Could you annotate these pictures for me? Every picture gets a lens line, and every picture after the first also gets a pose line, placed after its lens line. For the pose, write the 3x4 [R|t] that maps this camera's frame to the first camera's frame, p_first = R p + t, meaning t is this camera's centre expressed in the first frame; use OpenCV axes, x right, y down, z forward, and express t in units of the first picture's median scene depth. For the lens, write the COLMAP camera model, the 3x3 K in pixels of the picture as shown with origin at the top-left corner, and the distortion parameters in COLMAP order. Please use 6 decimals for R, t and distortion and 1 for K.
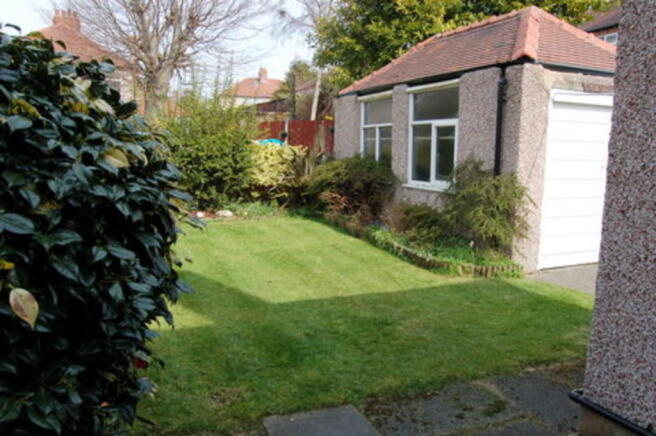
lens RADIAL K [[521.1, 0, 328.0], [0, 521.1, 214.2], [0, 0, 1]] dist [-0.009847, -0.000476]
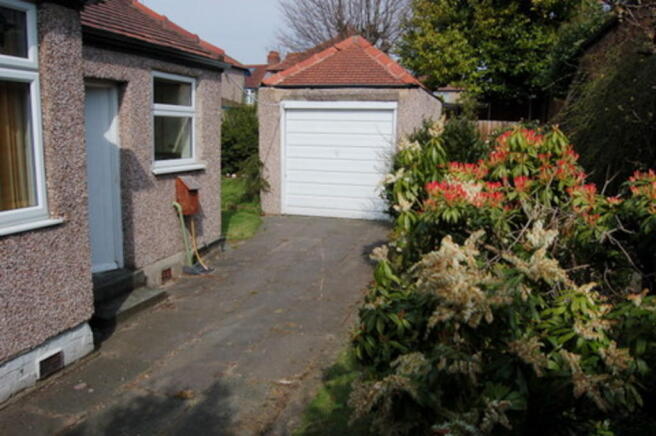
lens RADIAL K [[521.1, 0, 328.0], [0, 521.1, 217.3], [0, 0, 1]] dist [-0.009847, -0.000476]
pose [[0.741801, 0.101116, -0.662953, 1.628048], [-0.091951, 0.994567, 0.048808, 0.026741], [0.664286, 0.024753, 0.747068, -0.104290]]
